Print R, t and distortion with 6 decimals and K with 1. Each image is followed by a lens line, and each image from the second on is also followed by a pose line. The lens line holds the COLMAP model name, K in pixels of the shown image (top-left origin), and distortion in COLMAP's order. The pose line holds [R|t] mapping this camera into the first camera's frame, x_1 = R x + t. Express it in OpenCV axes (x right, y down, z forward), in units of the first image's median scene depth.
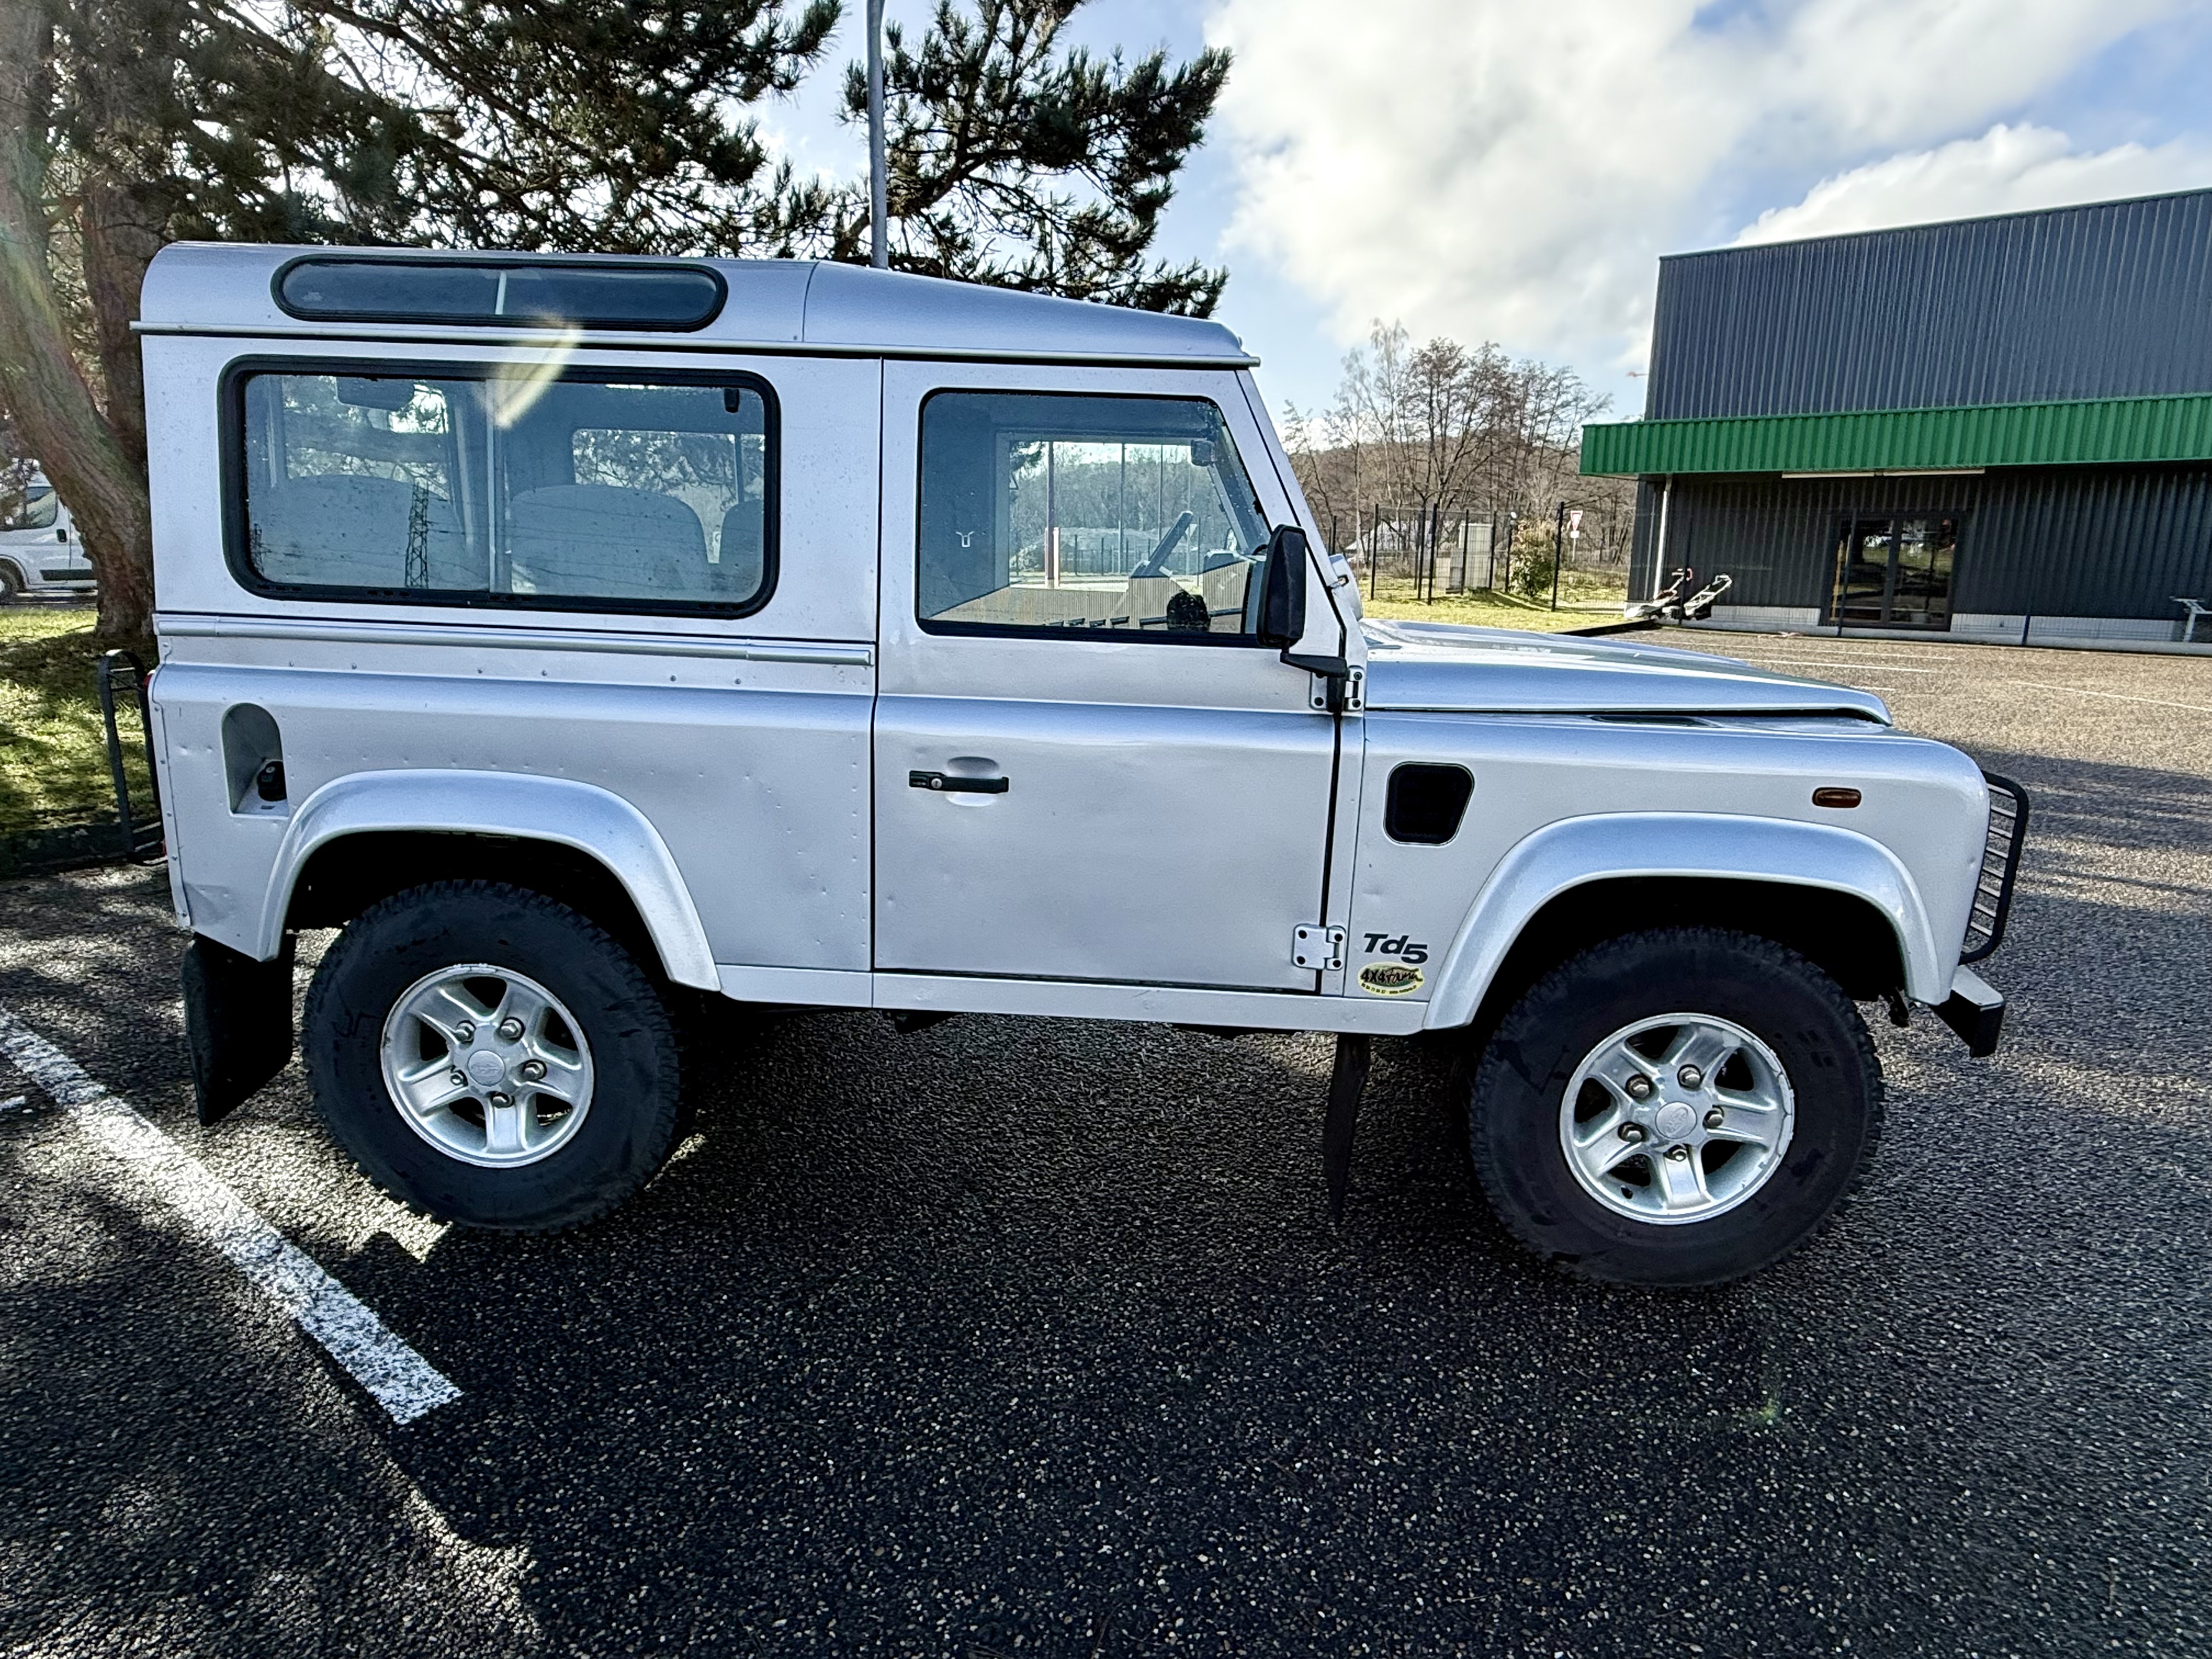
lens RADIAL K [[1314.9, 0, 1093.0], [0, 1314.9, 830.4], [0, 0, 1]] dist [-0.003315, 0.003605]
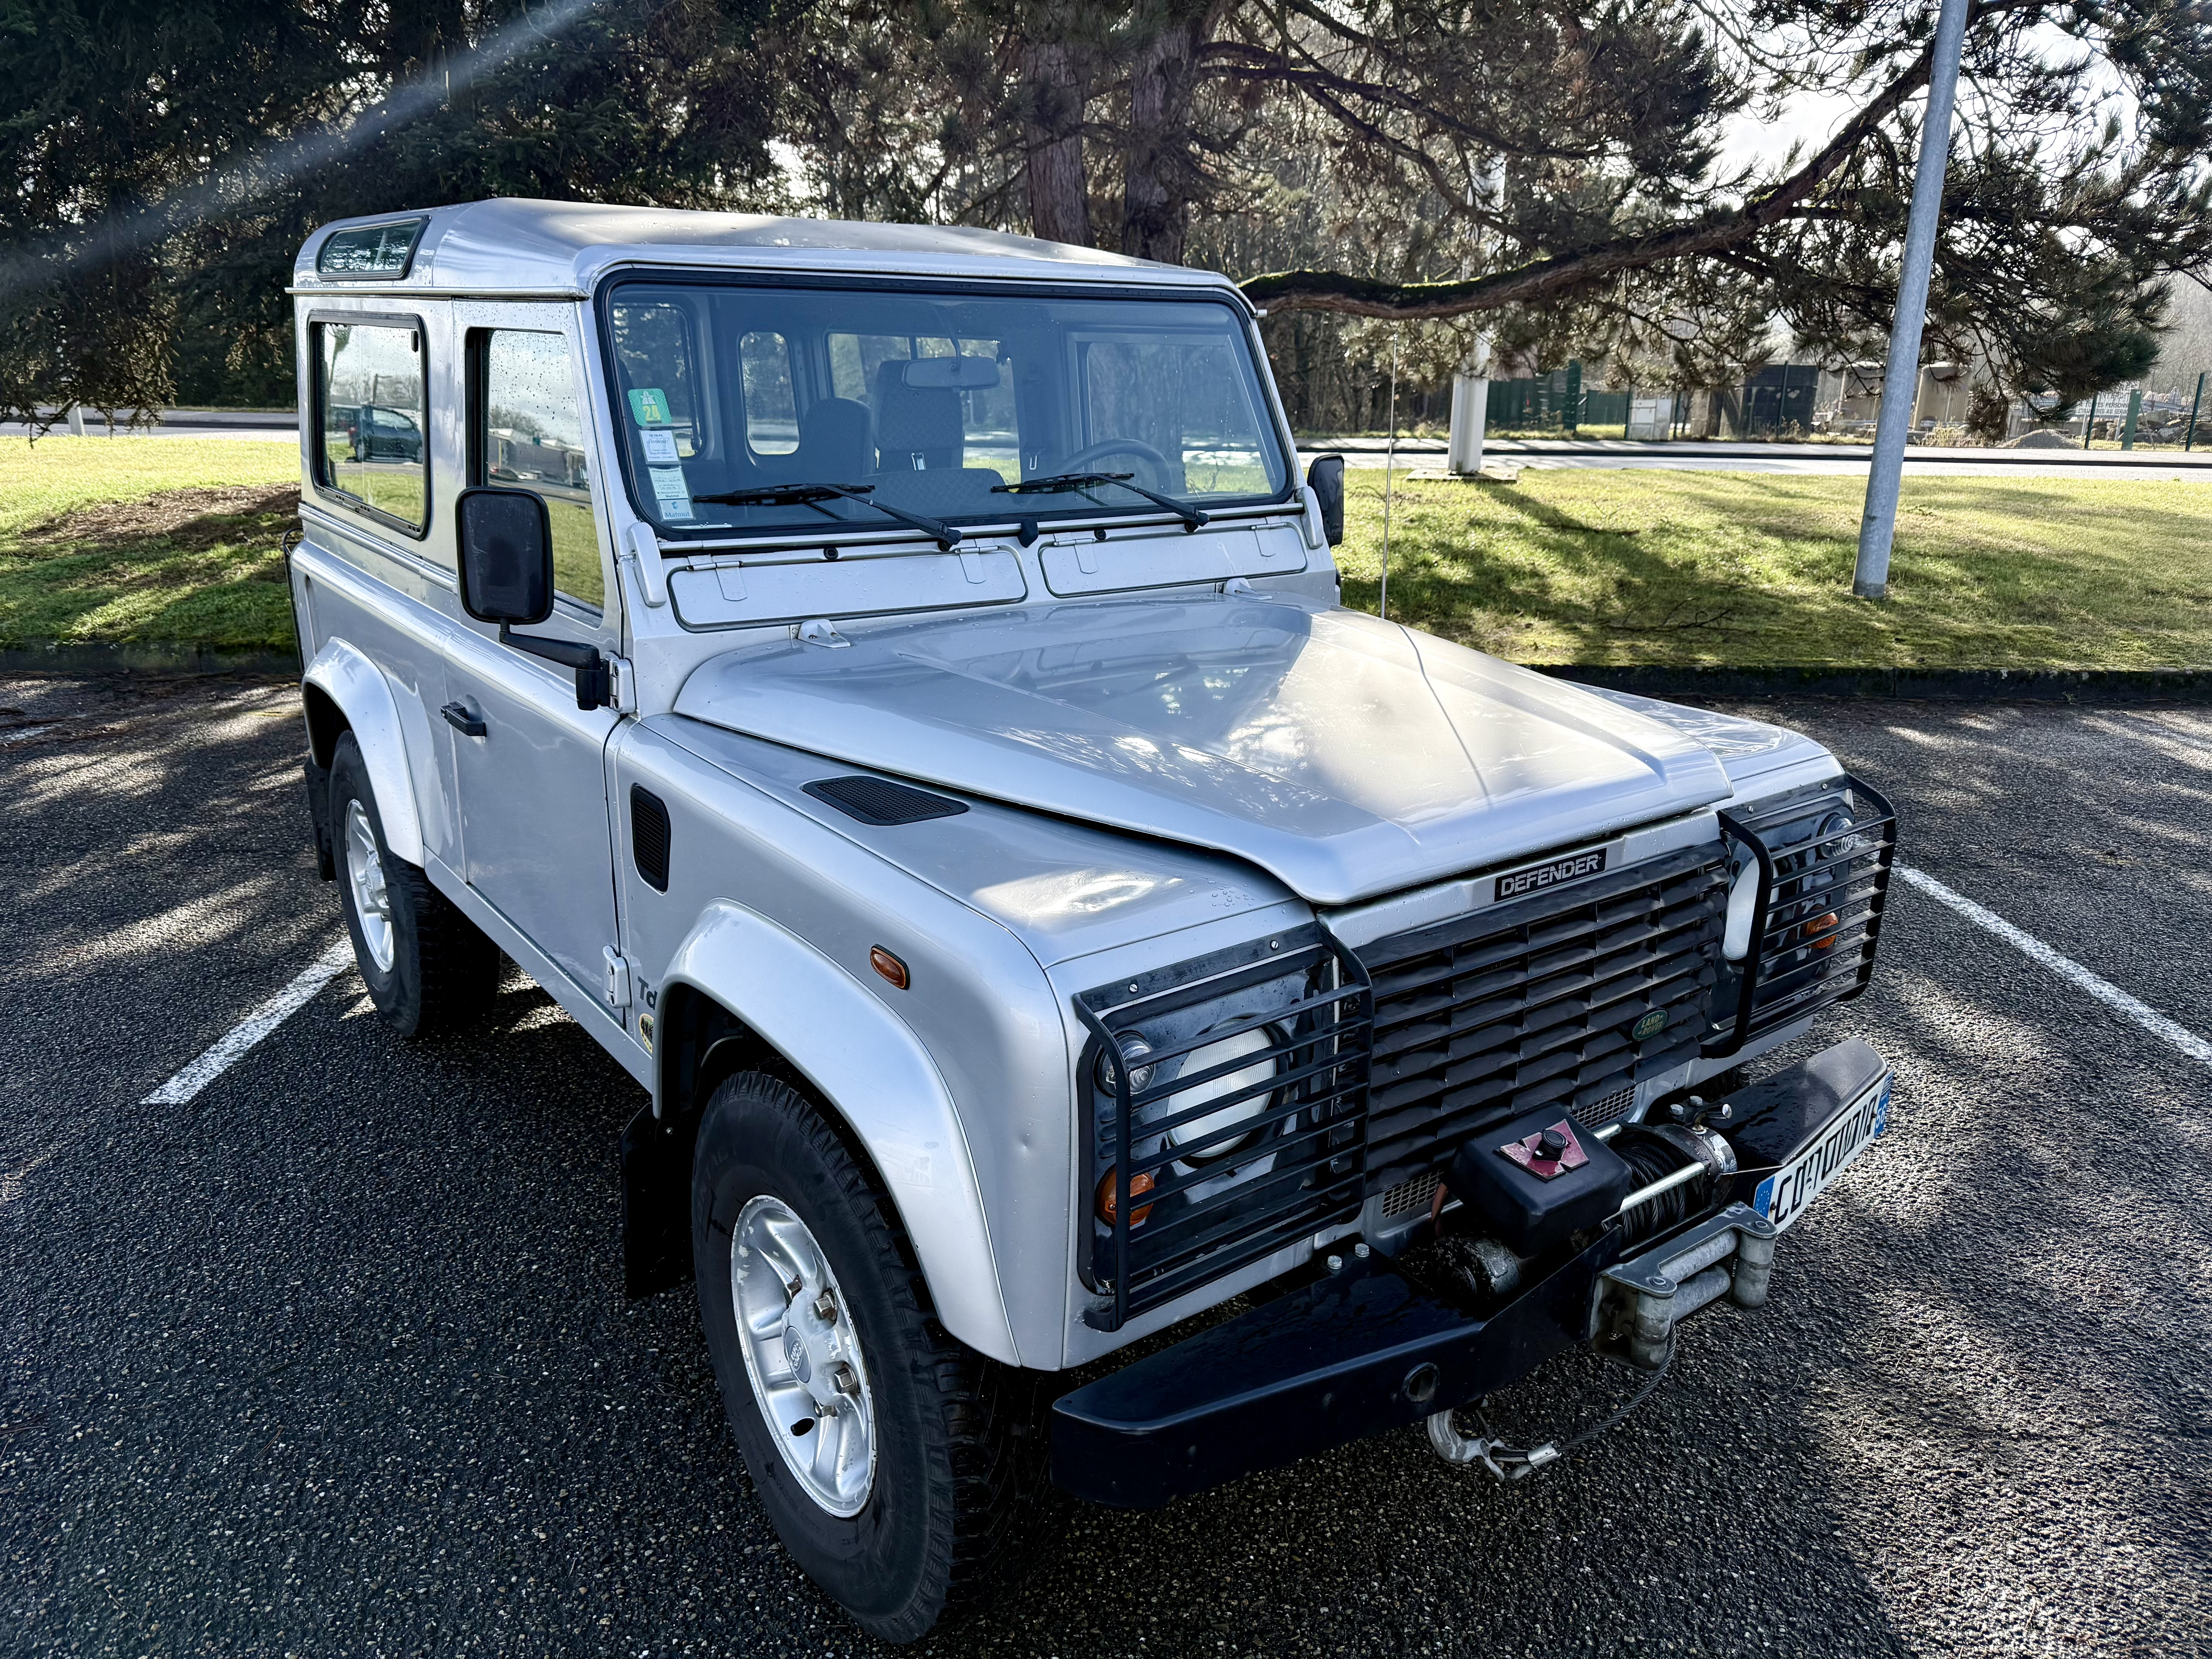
lens RADIAL K [[1572.0, 0, 1104.9], [0, 1572.0, 840.0], [0, 0, 1]] dist [0.035721, -0.035061]
pose [[0.642142, 0.218433, -0.734806, 1.124511], [-0.172466, 0.975136, 0.139158, -0.198713], [0.746933, 0.037370, 0.663848, 0.550015]]
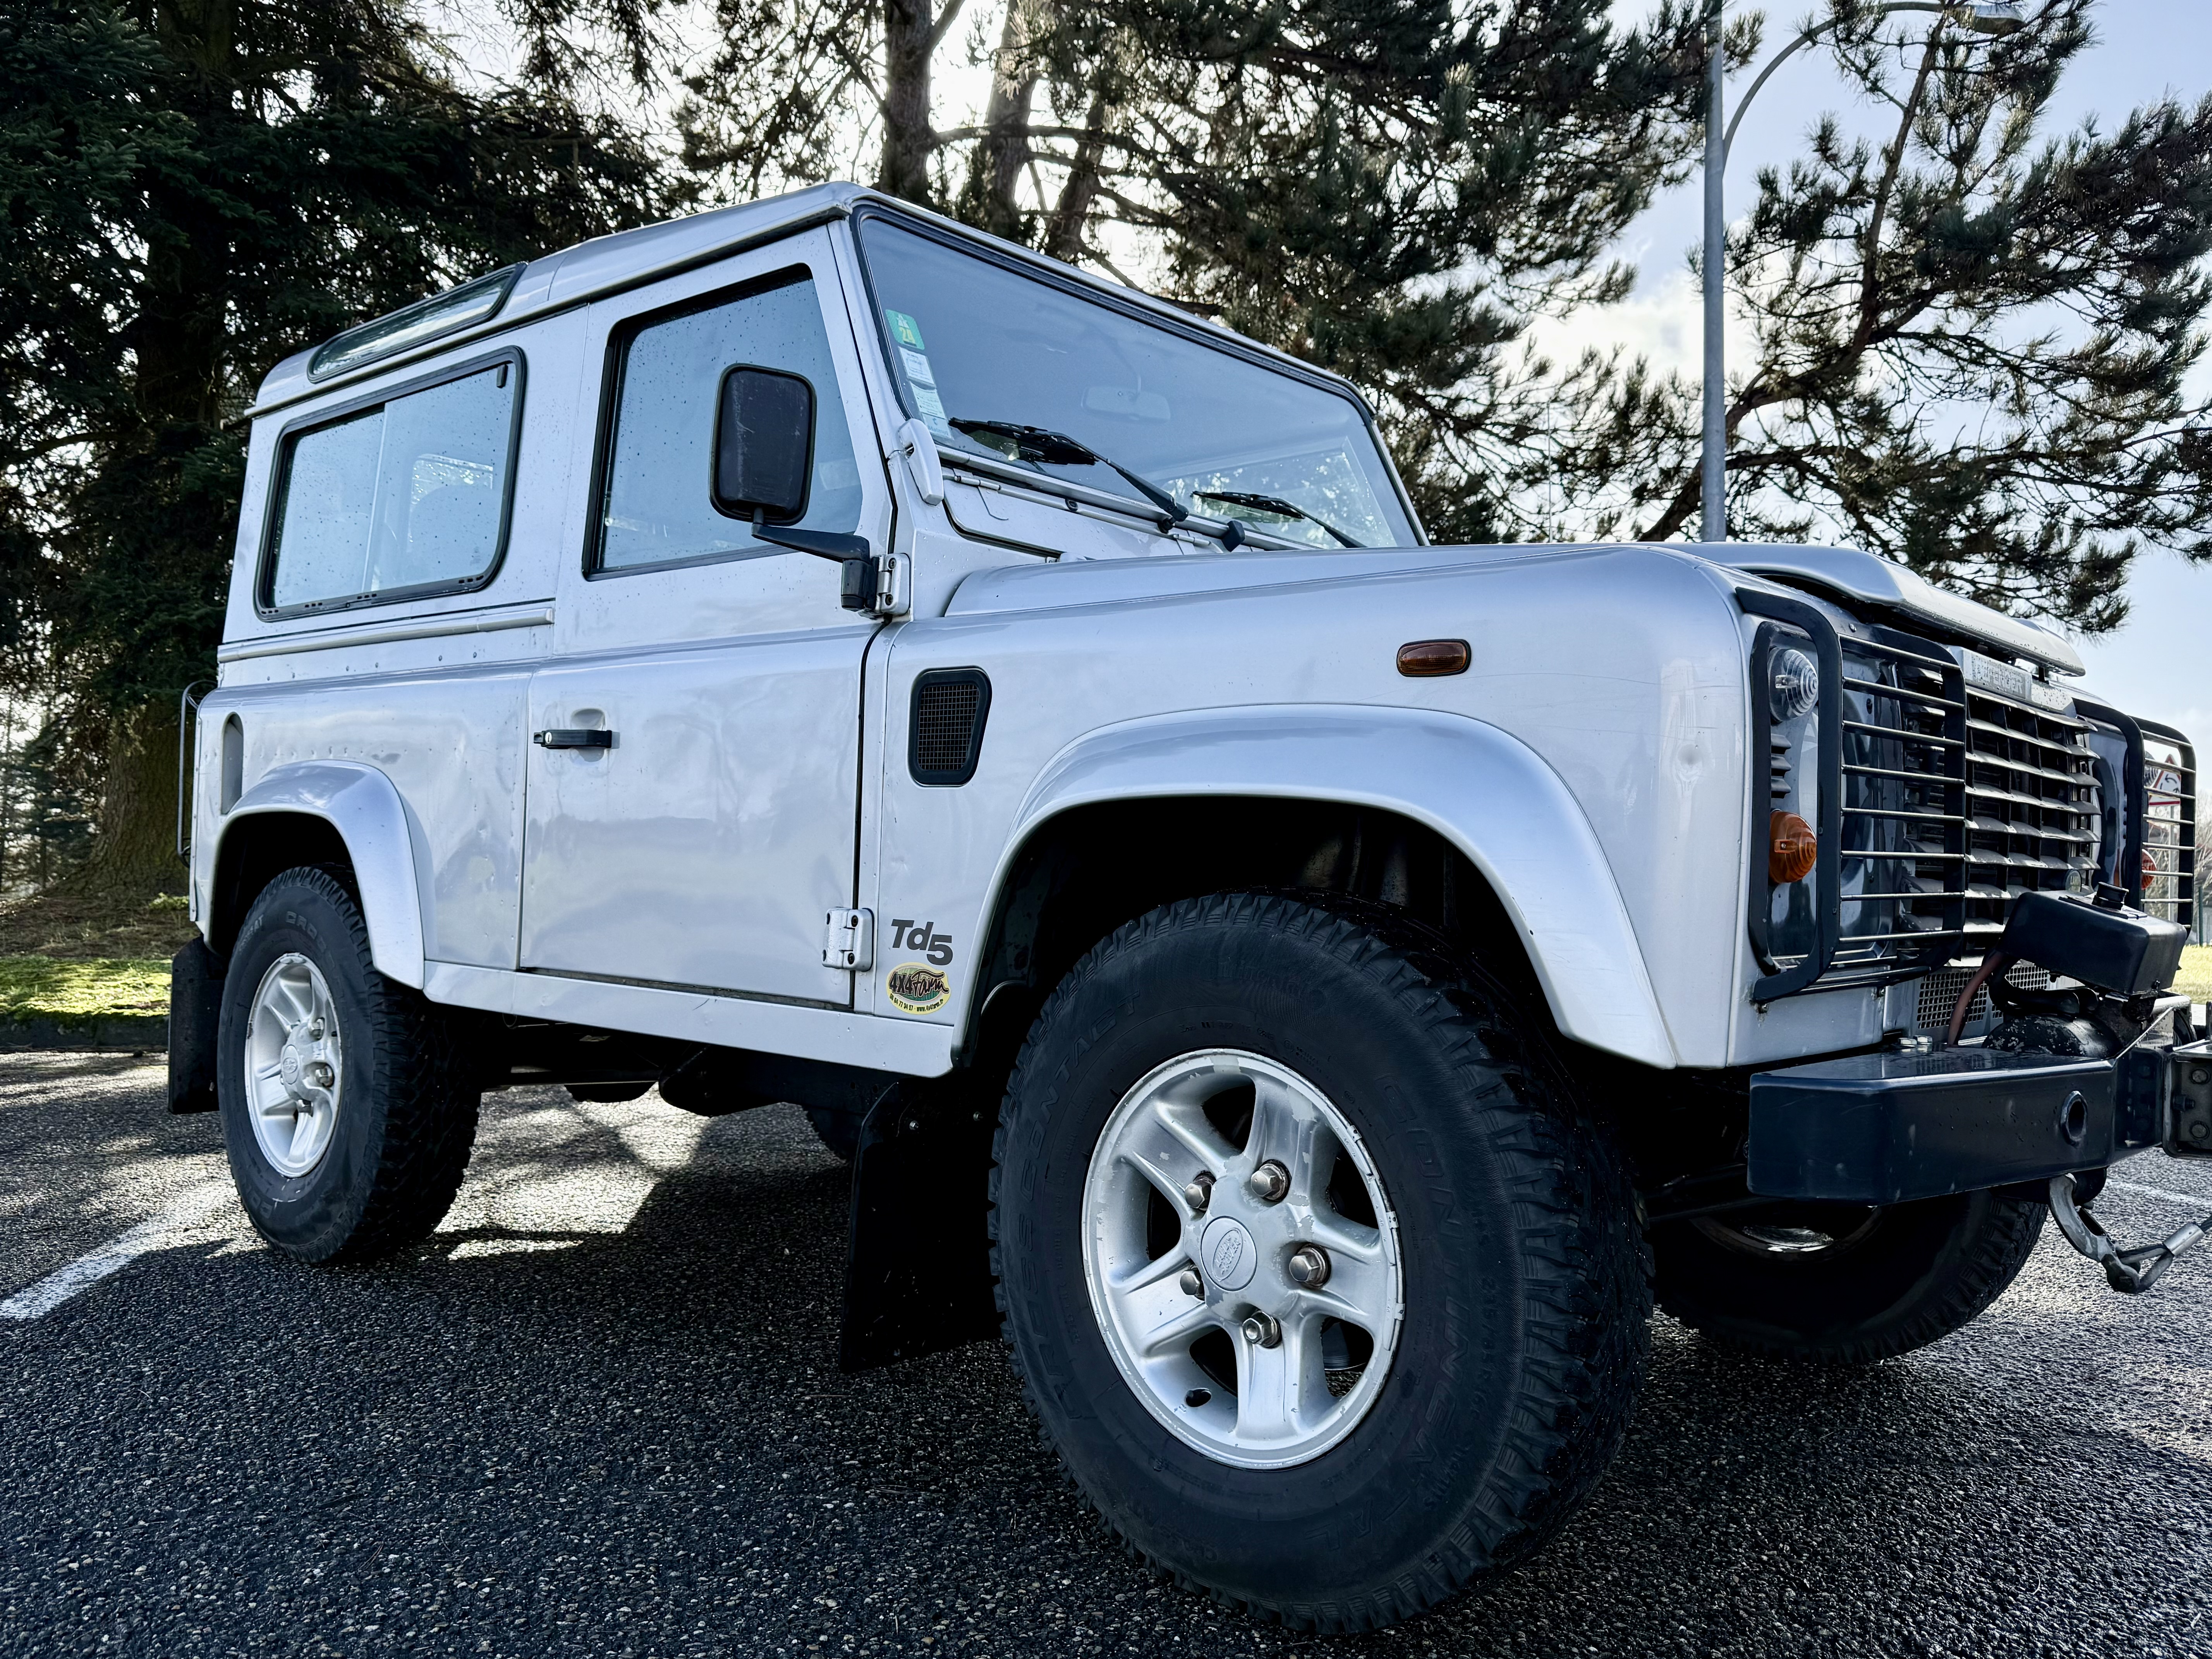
lens RADIAL K [[1753.1, 0, 1112.1], [0, 1753.1, 826.1], [0, 0, 1]] dist [0.073283, -0.101862]
pose [[0.776932, -0.023226, -0.629156, 0.888426], [-0.148183, 0.964499, -0.218594, 0.217687], [0.611898, 0.263063, 0.745908, 0.361590]]
